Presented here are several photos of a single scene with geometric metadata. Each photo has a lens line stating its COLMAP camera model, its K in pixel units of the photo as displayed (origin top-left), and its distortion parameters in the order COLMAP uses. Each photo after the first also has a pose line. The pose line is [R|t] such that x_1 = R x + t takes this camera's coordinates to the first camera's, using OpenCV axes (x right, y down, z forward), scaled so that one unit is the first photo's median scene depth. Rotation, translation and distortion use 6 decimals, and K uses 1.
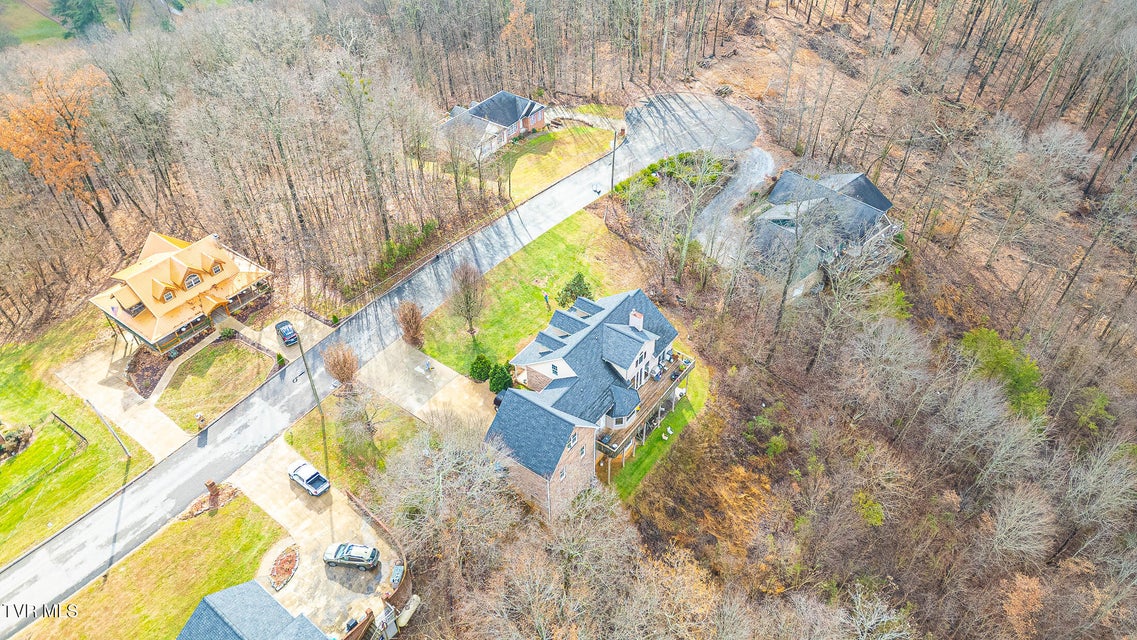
lens RADIAL K [[779.7, 0, 574.4], [0, 779.7, 316.9], [0, 0, 1]] dist [0.046947, -0.002200]
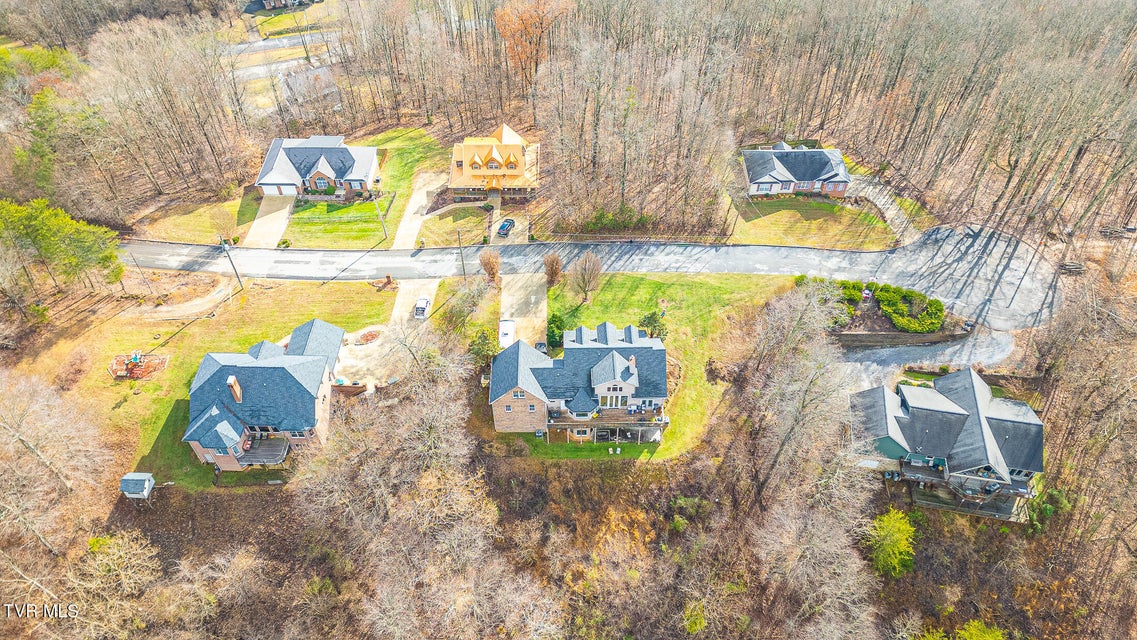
lens RADIAL K [[813.1, 0, 577.1], [0, 813.1, 319.3], [0, 0, 1]] dist [0.083542, -0.077646]
pose [[0.605571, 0.596797, -0.526418, 0.624123], [-0.529997, 0.795909, 0.292629, -0.362150], [0.593621, 0.101793, 0.798281, -0.121540]]
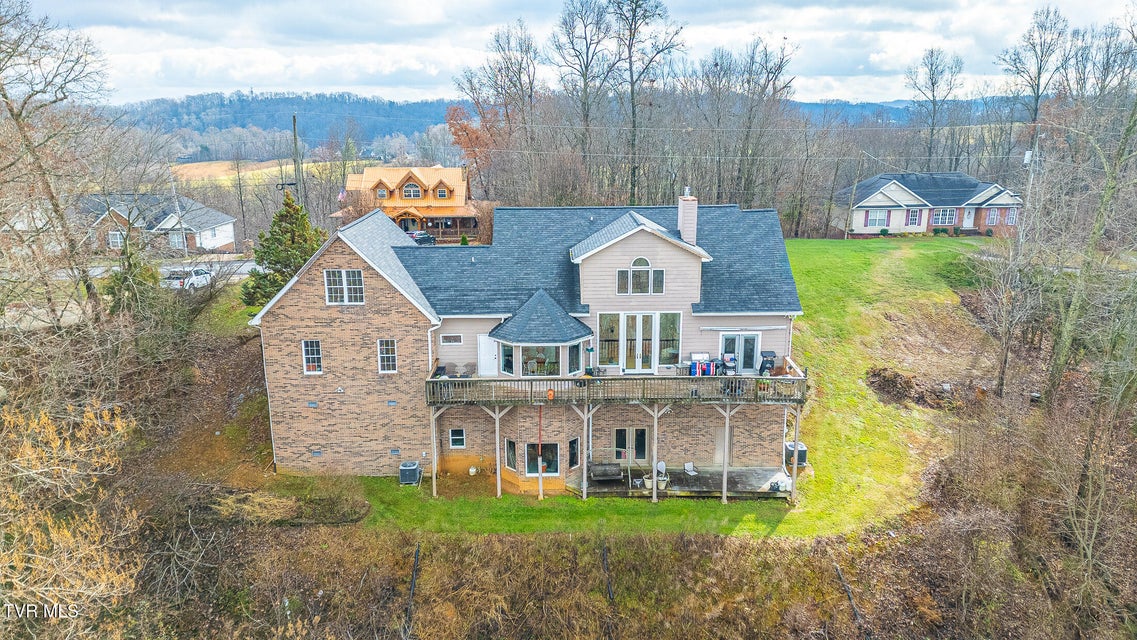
lens RADIAL K [[803.8, 0, 573.3], [0, 803.8, 317.3], [0, 0, 1]] dist [0.054426, -0.001023]
pose [[0.605931, 0.201677, -0.769528, 0.367544], [-0.522469, 0.830347, -0.193778, 0.158968], [0.599895, 0.519471, 0.608503, 0.646078]]
